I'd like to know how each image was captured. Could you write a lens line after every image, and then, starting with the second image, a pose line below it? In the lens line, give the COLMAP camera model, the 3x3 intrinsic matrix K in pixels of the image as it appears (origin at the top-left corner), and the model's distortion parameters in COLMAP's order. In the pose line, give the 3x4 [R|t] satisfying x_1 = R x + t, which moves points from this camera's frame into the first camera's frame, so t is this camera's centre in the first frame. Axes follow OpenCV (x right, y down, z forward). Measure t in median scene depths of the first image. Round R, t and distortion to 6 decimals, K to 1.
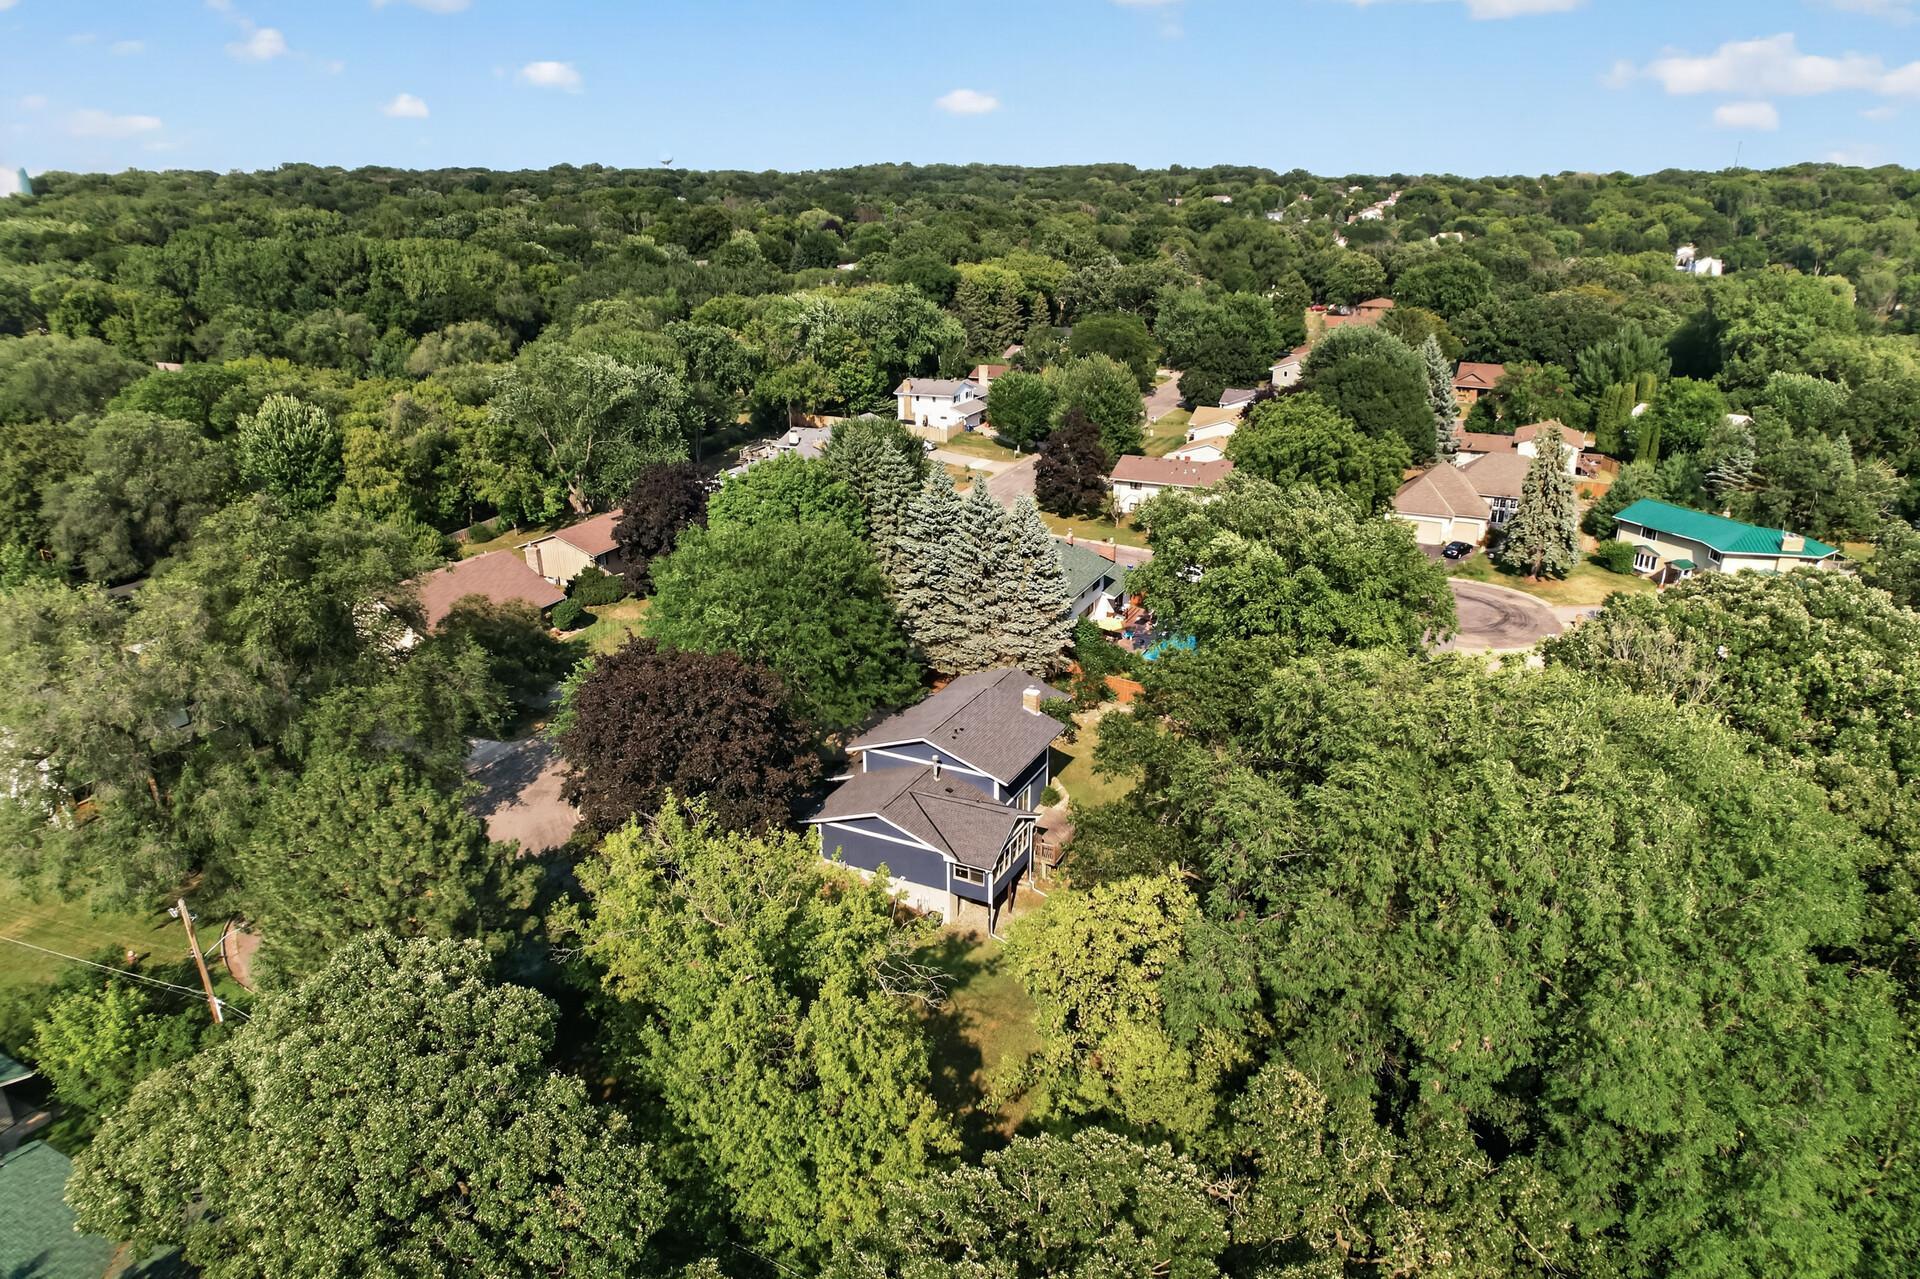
lens RADIAL K [[1391.1, 0, 960.0], [0, 1391.1, 639.5], [0, 0, 1]] dist [-0.028115, -0.001687]
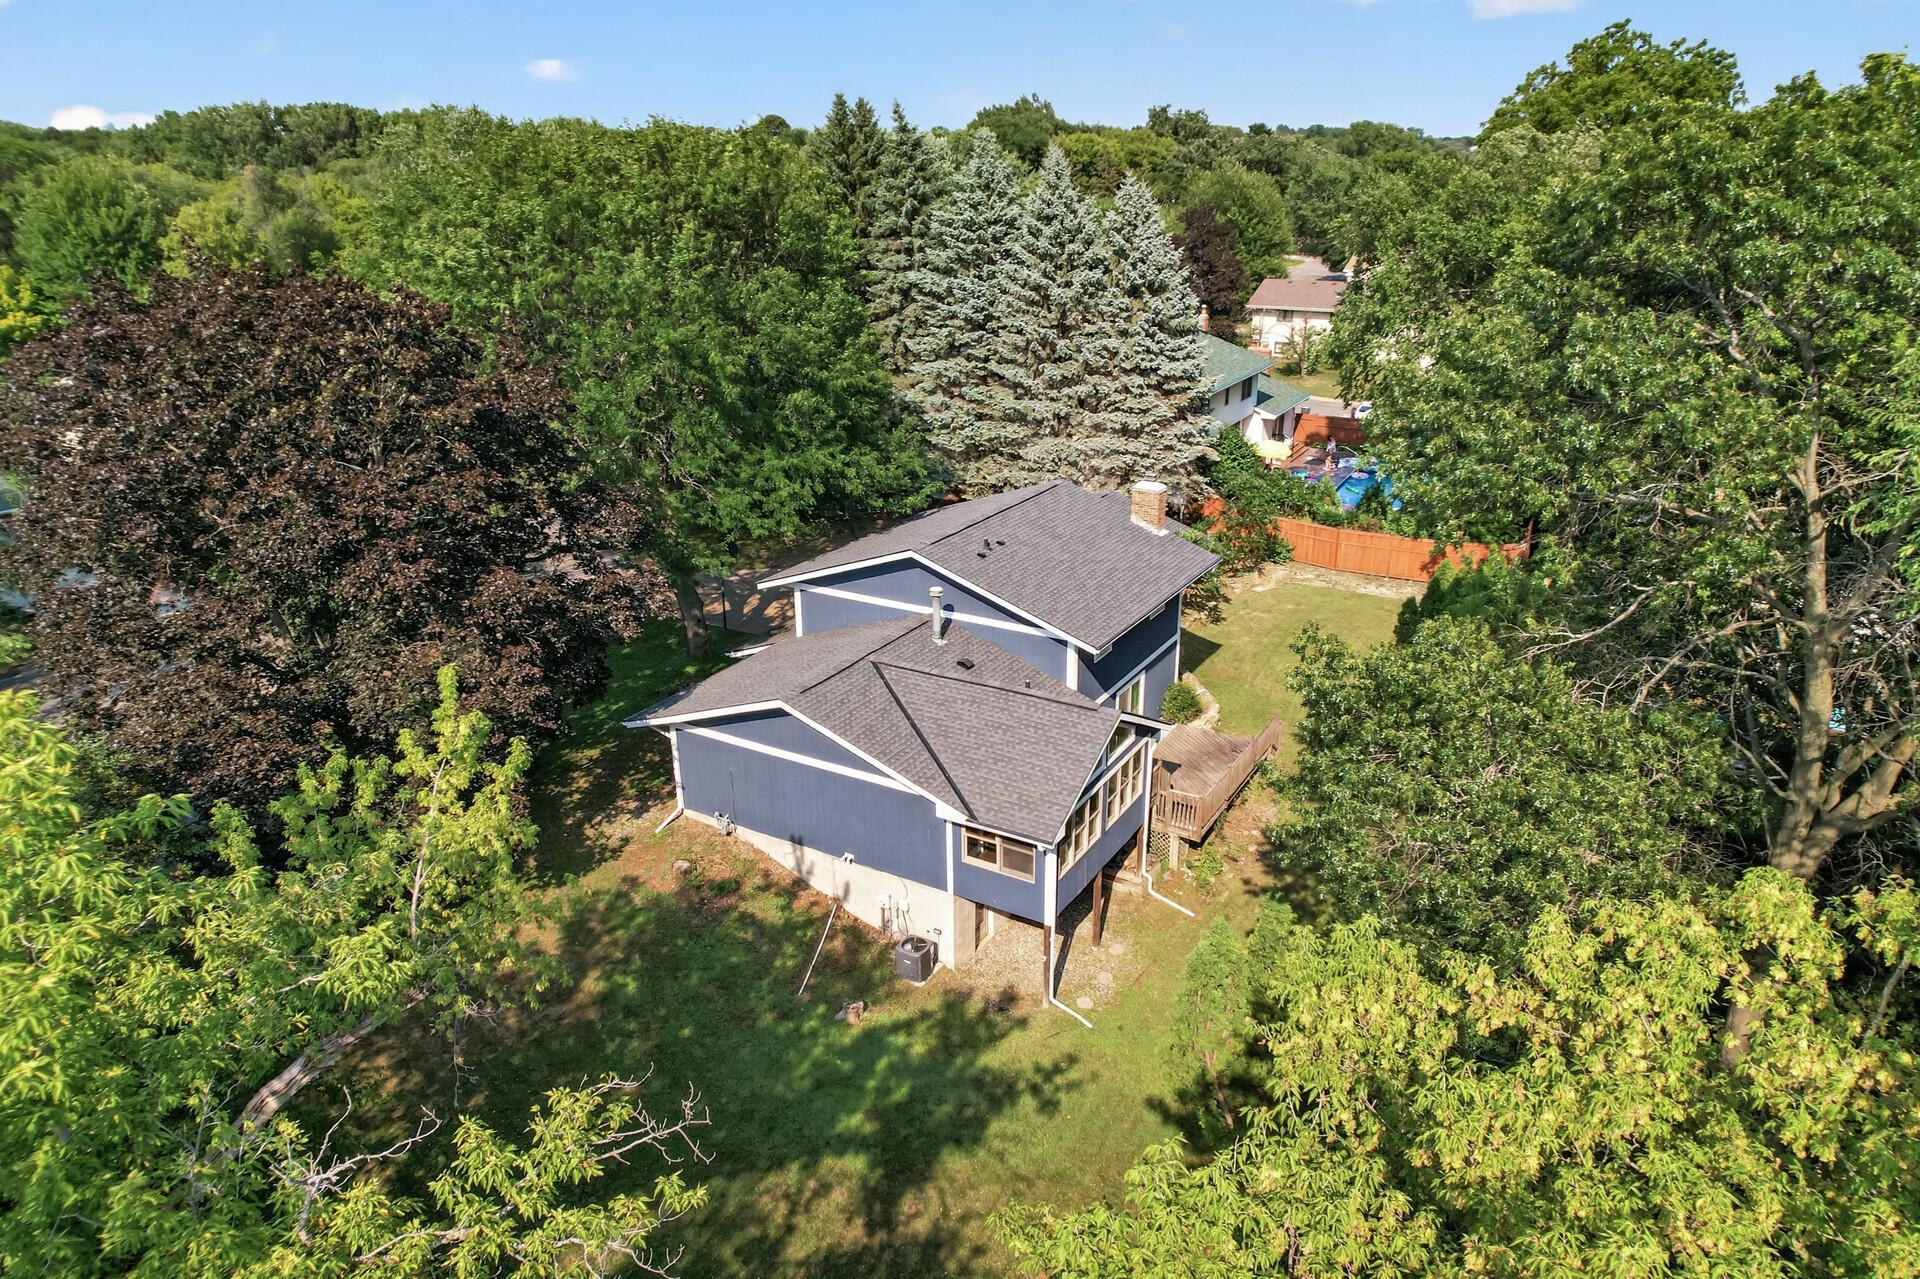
lens RADIAL K [[1213.2, 0, 958.6], [0, 1213.2, 676.3], [0, 0, 1]] dist [-0.090451, 0.070349]
pose [[0.996599, 0.016855, -0.080668, 0.018039], [-0.015894, 0.999795, 0.012543, 0.089582], [0.080863, -0.011218, 0.996662, 0.511383]]
